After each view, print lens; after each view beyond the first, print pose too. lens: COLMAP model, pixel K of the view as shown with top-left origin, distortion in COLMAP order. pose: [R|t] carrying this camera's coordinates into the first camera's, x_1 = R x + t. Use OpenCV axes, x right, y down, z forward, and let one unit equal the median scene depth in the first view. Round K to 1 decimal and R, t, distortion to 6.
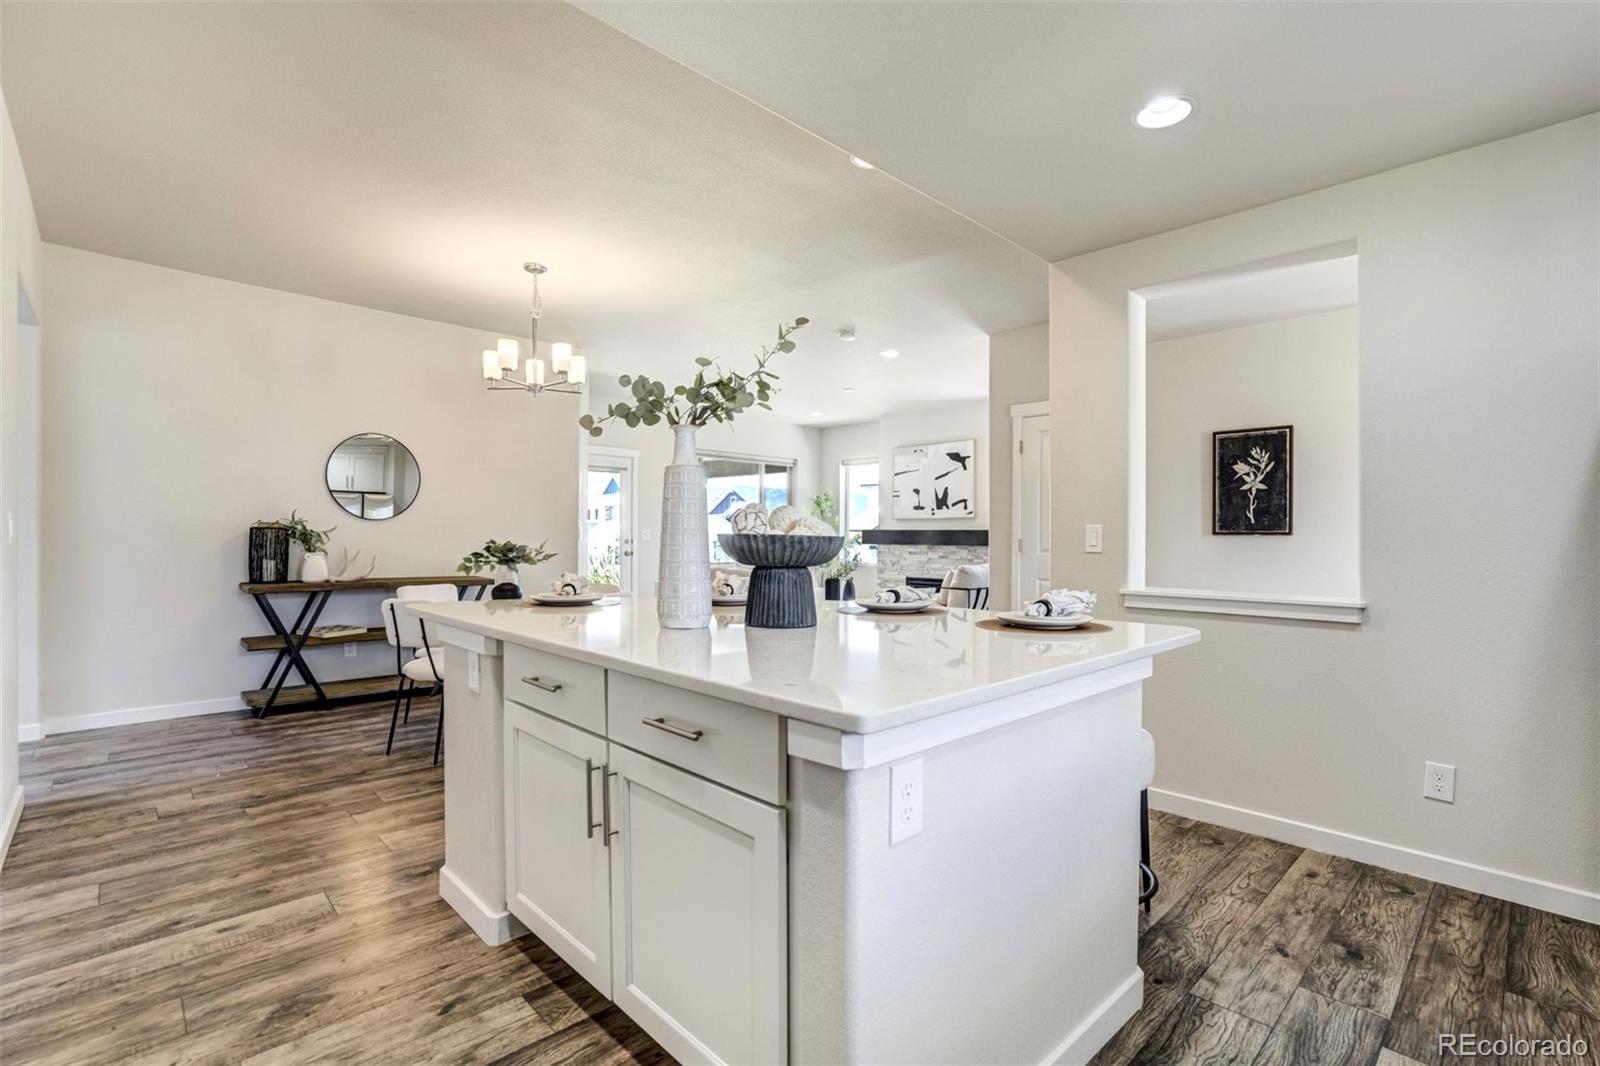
lens RADIAL K [[742.3, 0, 796.8], [0, 742.3, 525.0], [0, 0, 1]] dist [-0.040830, 0.012661]
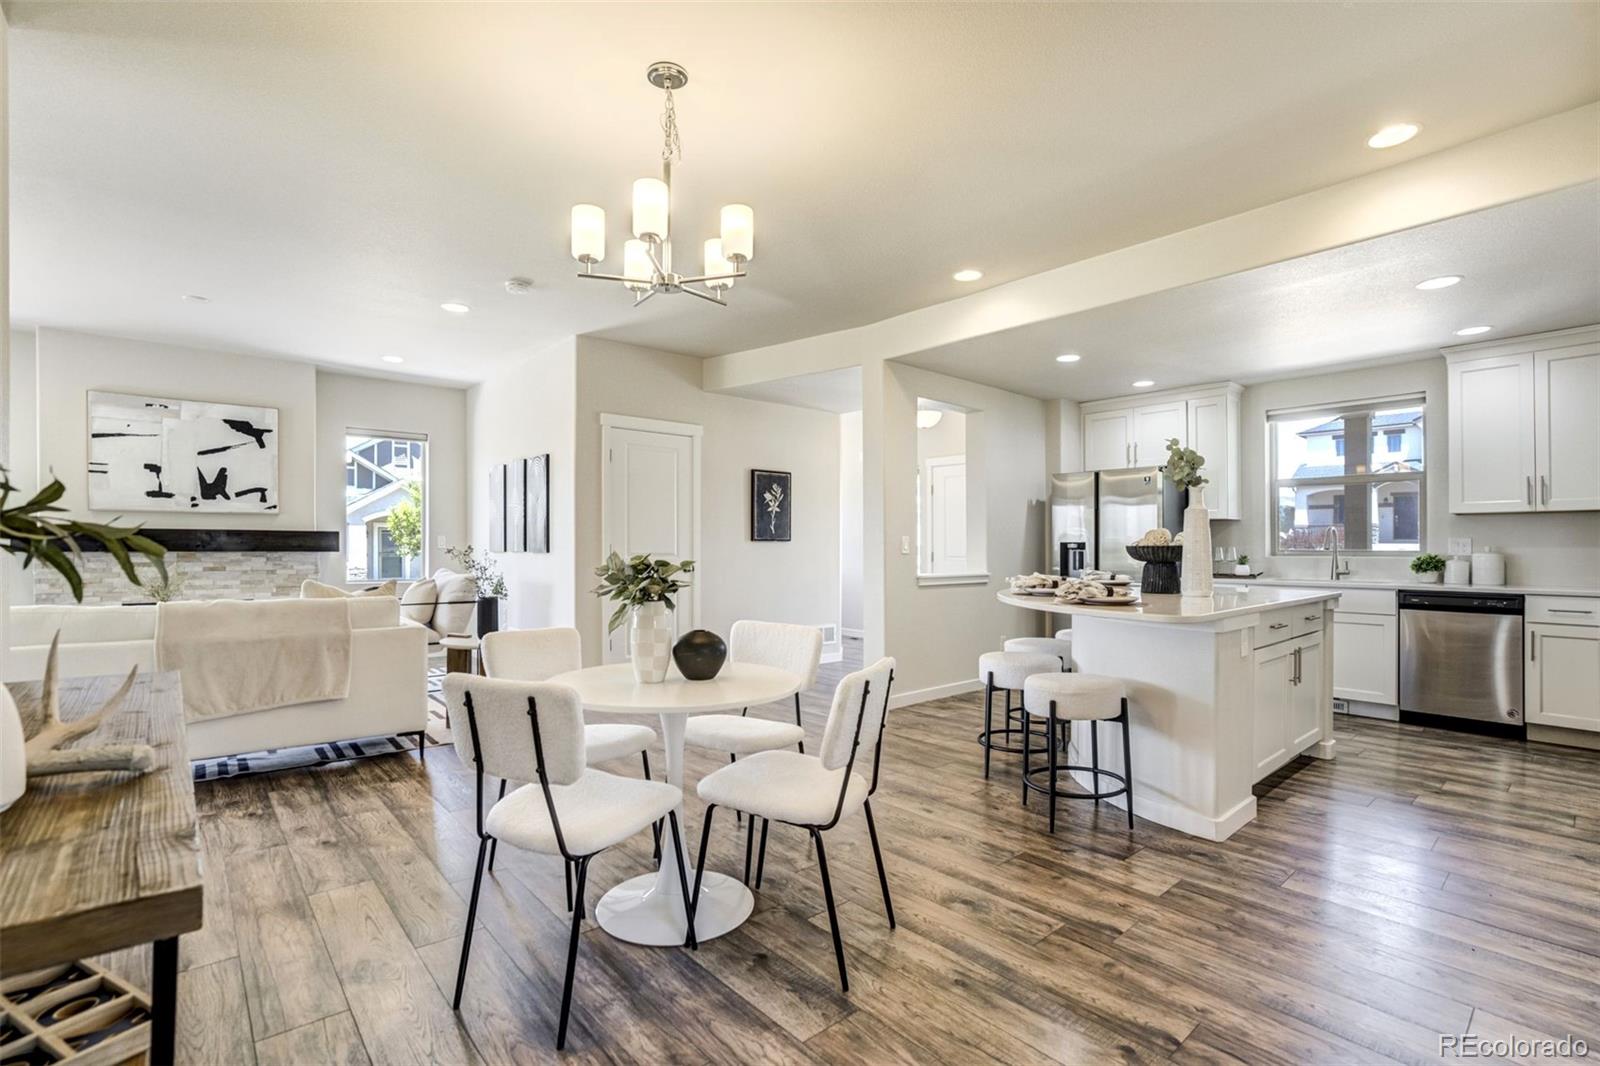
lens RADIAL K [[742.3, 0, 805.1], [0, 742.3, 546.0], [0, 0, 1]] dist [-0.040830, 0.012661]
pose [[0.031844, -0.008574, 0.999456, -0.466605], [-0.021496, 0.999726, 0.009261, 0.003726], [-0.999262, -0.021780, 0.031651, 0.450619]]
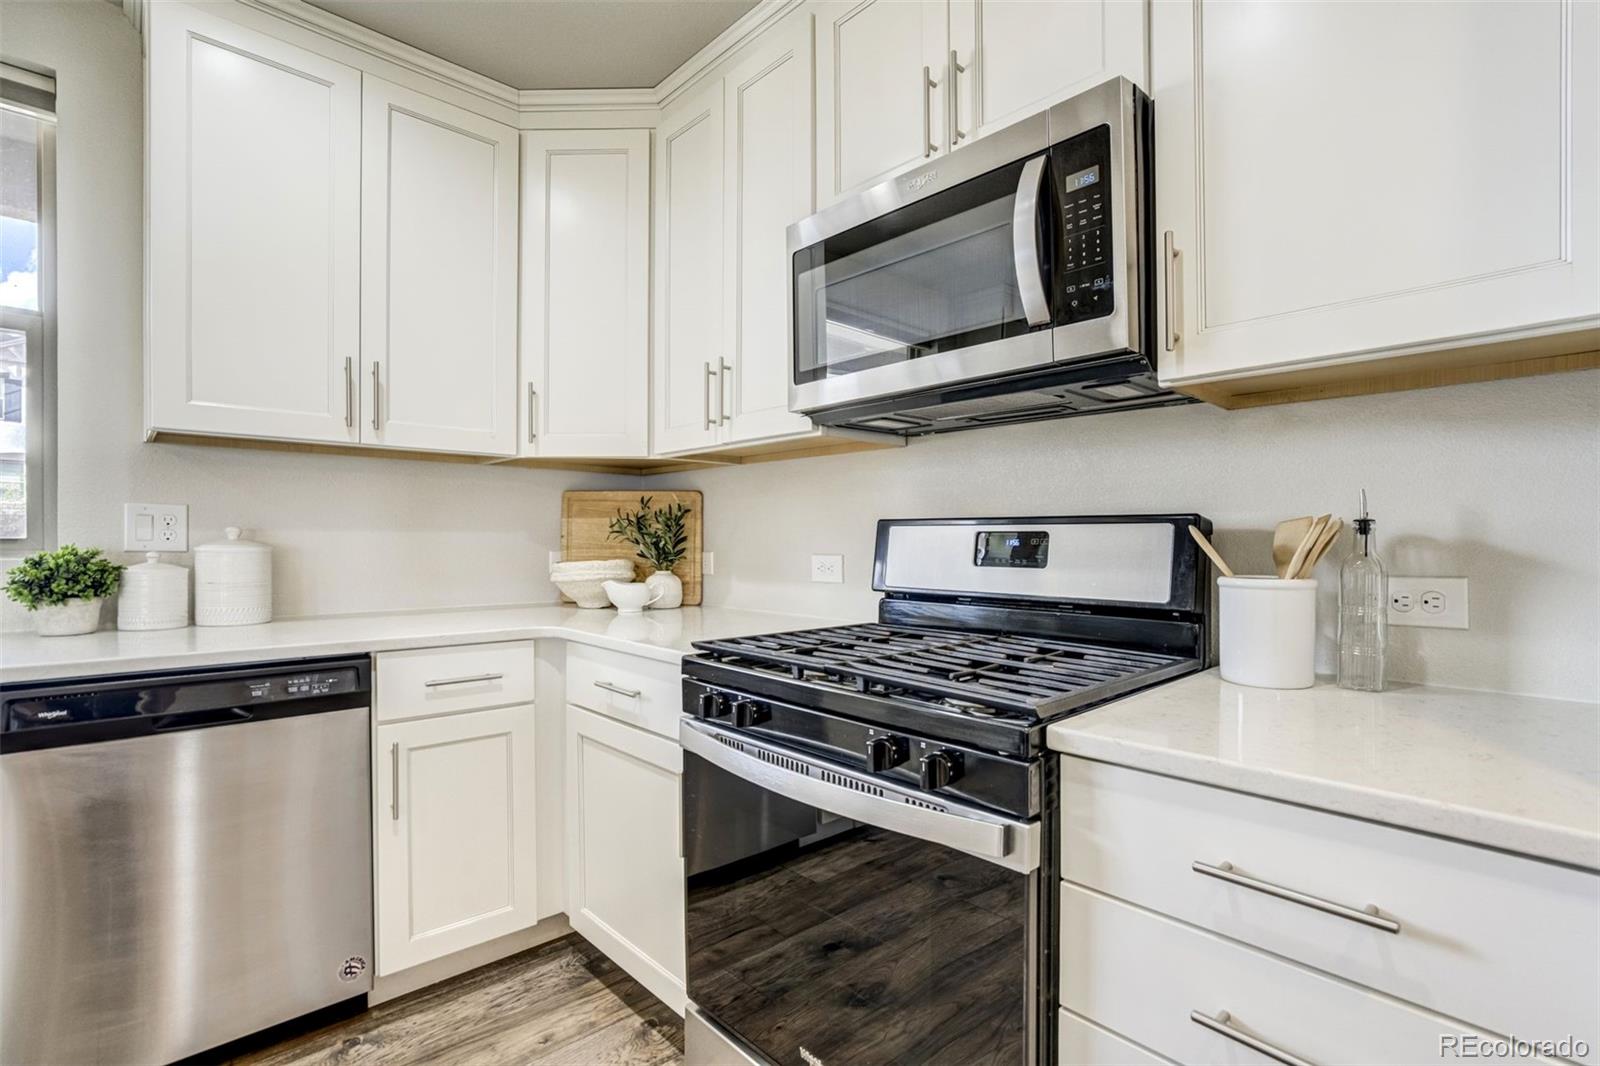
lens RADIAL K [[742.3, 0, 810.2], [0, 742.3, 536.7], [0, 0, 1]] dist [-0.040830, 0.012661]
pose [[-0.999932, -0.011640, -0.000892, -0.068827], [-0.011621, 0.999750, -0.019103, 0.003088], [0.001114, -0.019091, -0.999817, 0.164190]]
